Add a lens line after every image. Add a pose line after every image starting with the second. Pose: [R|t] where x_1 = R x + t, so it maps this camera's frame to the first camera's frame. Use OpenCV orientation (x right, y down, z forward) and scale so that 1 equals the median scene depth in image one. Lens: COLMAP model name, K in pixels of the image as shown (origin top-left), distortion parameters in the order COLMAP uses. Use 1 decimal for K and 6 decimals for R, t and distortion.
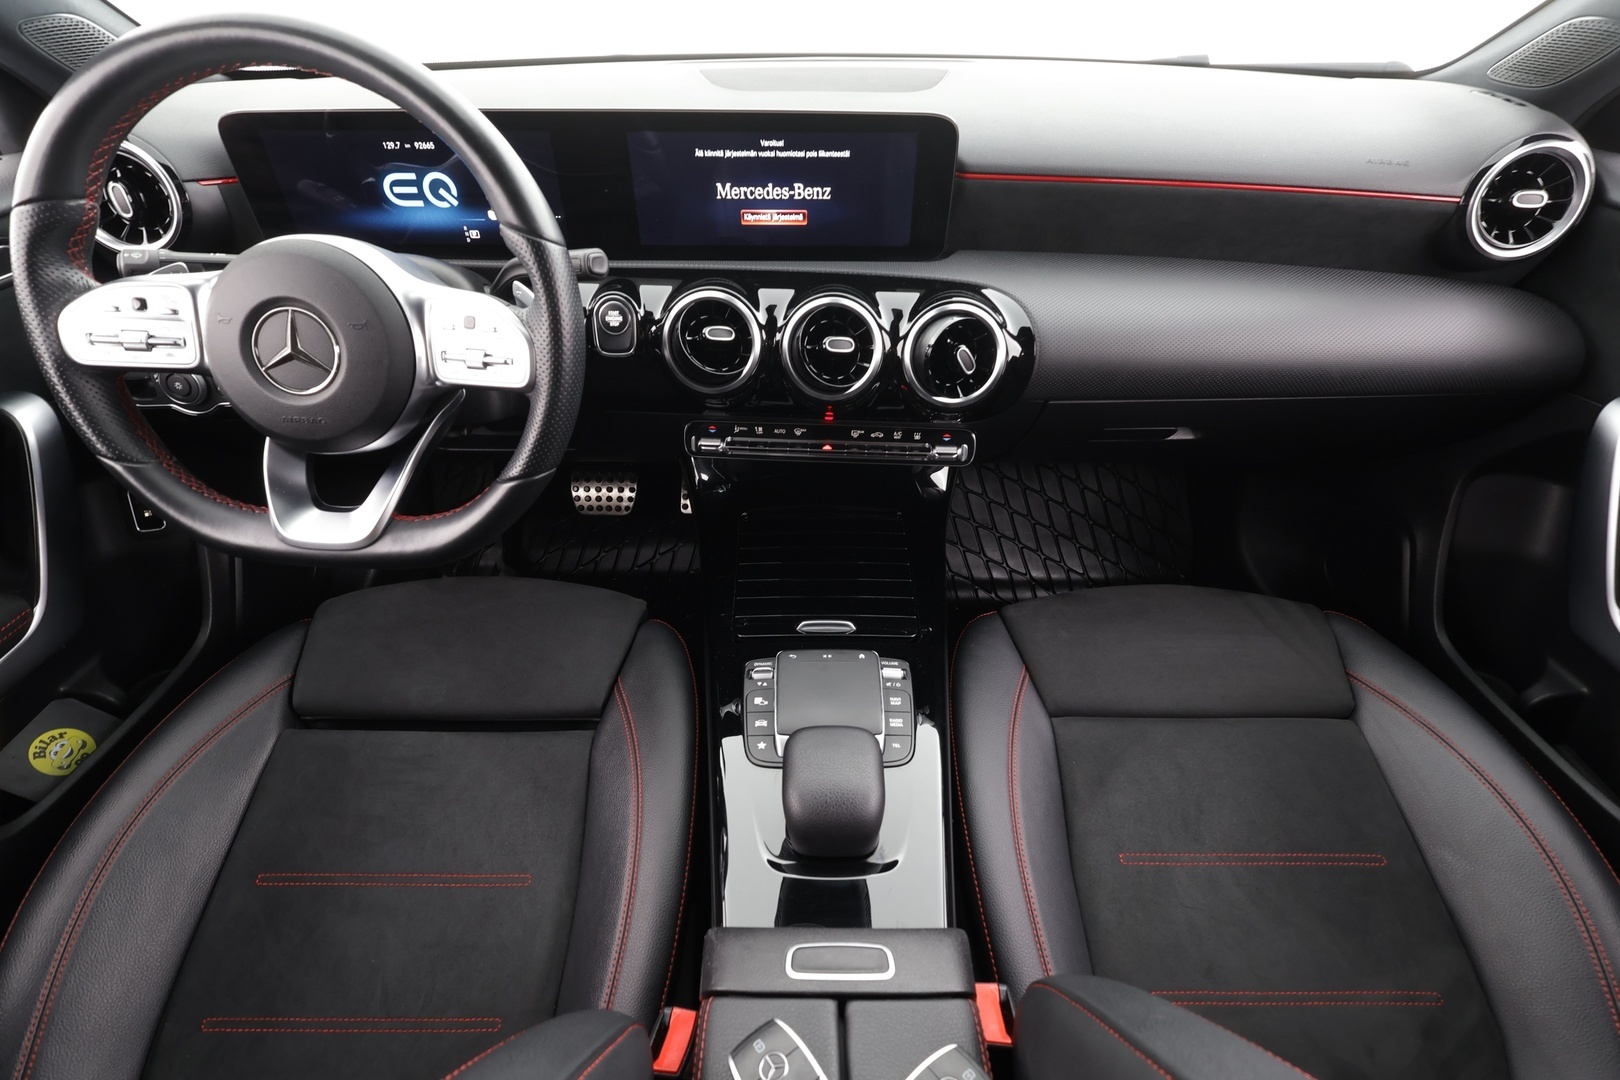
lens RADIAL K [[764.8, 0, 812.4], [0, 764.8, 528.1], [0, 0, 1]] dist [-0.000110, -0.001265]
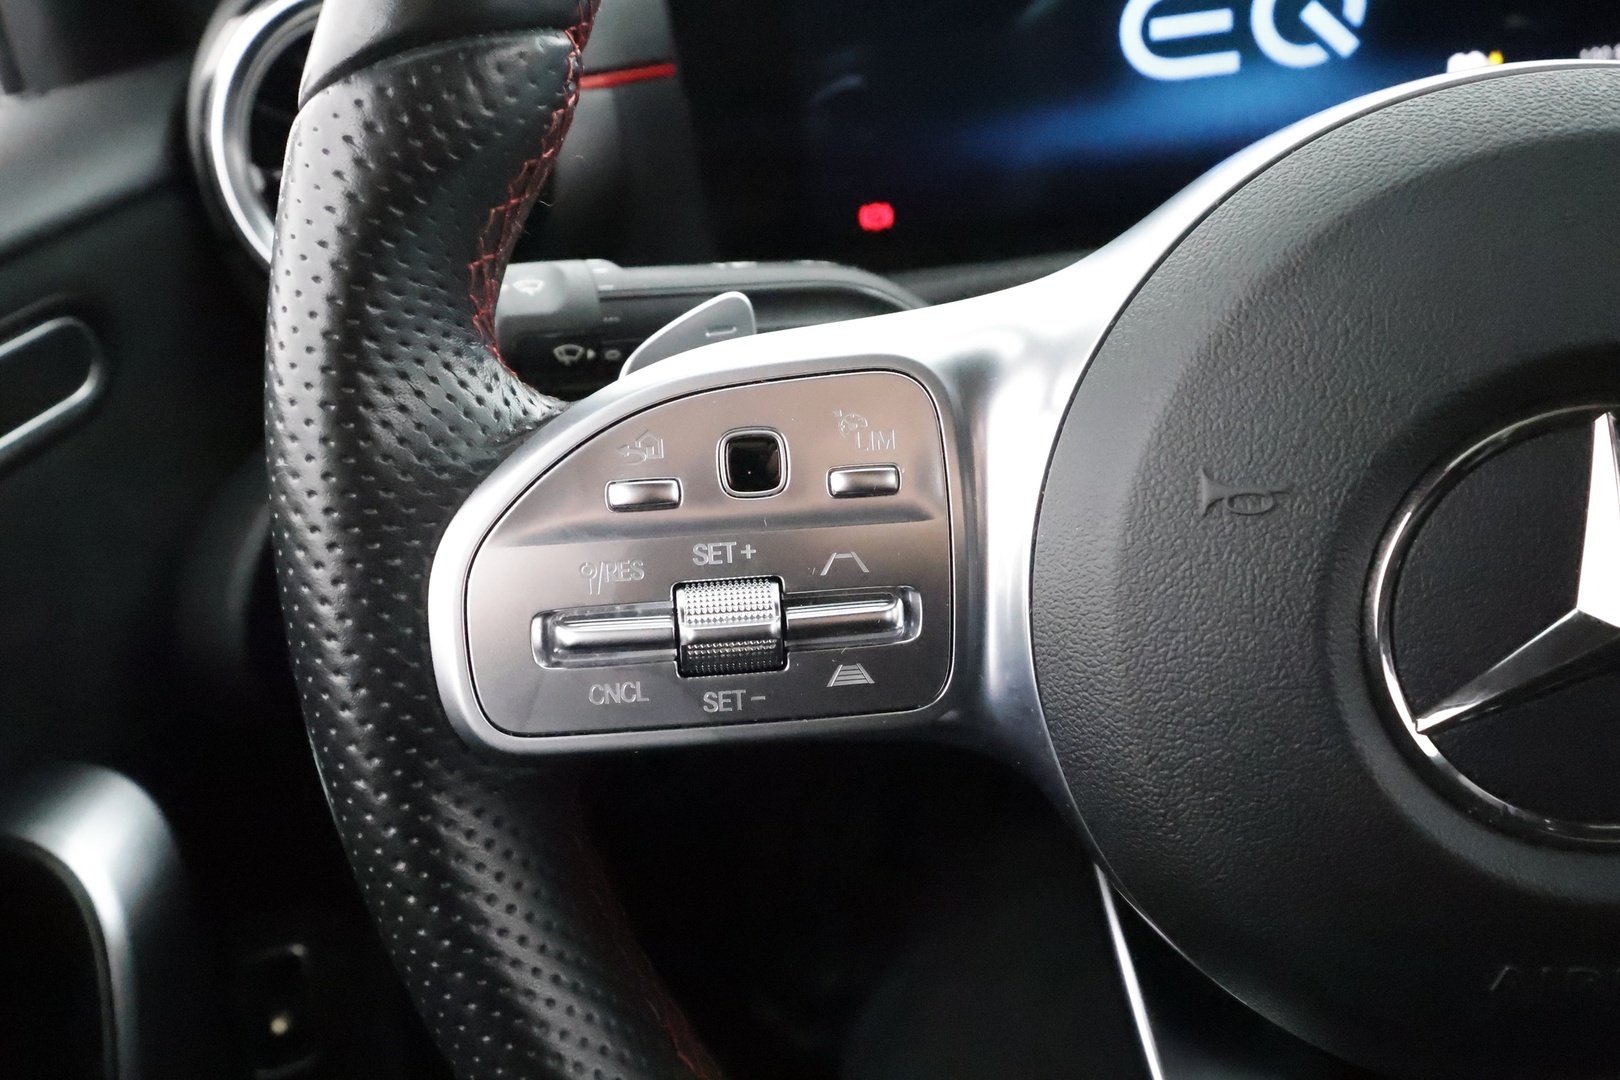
lens RADIAL K [[1267.9, 0, 810.0], [0, 1267.9, 540.0], [0, 0, 1]] dist [0.002448, -0.002556]
pose [[0.987184, -0.078297, -0.139058, -0.635795], [0.058218, 0.988008, -0.143010, -0.170183], [0.148587, 0.133082, 0.979904, 0.500391]]
